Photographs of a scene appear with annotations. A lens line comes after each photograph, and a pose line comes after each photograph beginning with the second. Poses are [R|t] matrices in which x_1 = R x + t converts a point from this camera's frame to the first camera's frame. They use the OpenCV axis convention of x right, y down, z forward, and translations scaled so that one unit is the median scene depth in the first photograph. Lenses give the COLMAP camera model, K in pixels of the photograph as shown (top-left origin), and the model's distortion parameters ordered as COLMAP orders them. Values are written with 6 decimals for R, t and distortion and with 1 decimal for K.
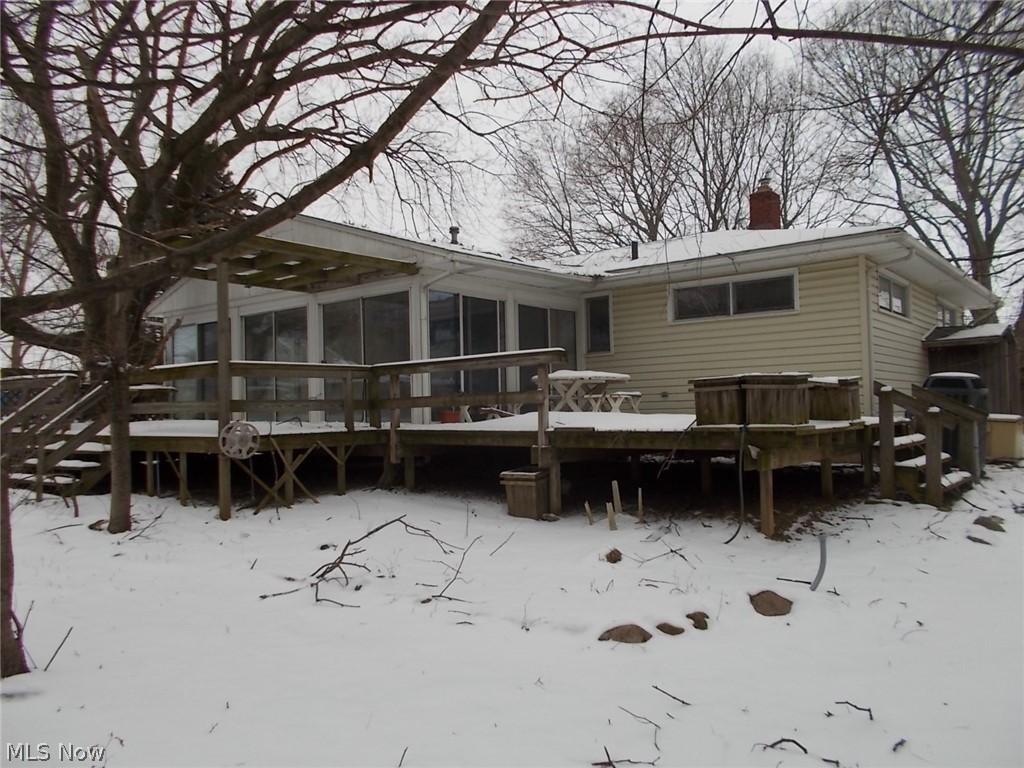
lens RADIAL K [[793.6, 0, 509.1], [0, 793.6, 384.9], [0, 0, 1]] dist [0.021260, -0.003022]
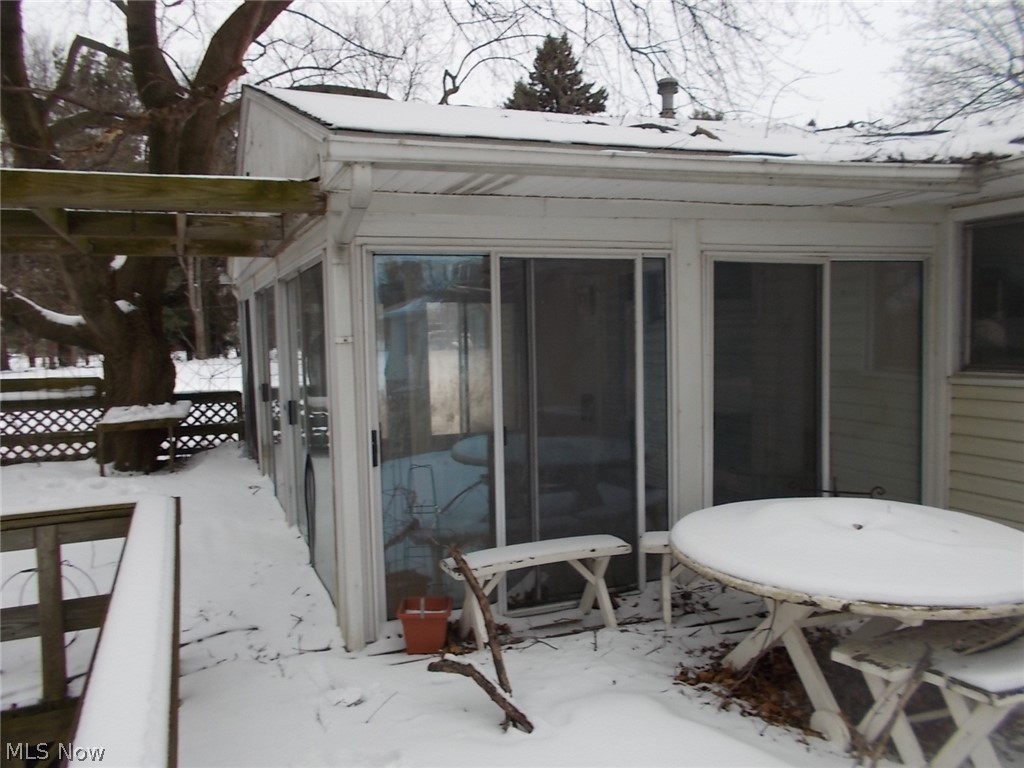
lens RADIAL K [[793.6, 0, 516.3], [0, 793.6, 383.1], [0, 0, 1]] dist [0.021260, -0.003022]
pose [[0.875506, 0.035377, -0.481910, 0.105273], [0.021045, 0.993578, 0.111173, -0.086858], [0.482749, -0.107474, 0.869139, 0.620767]]
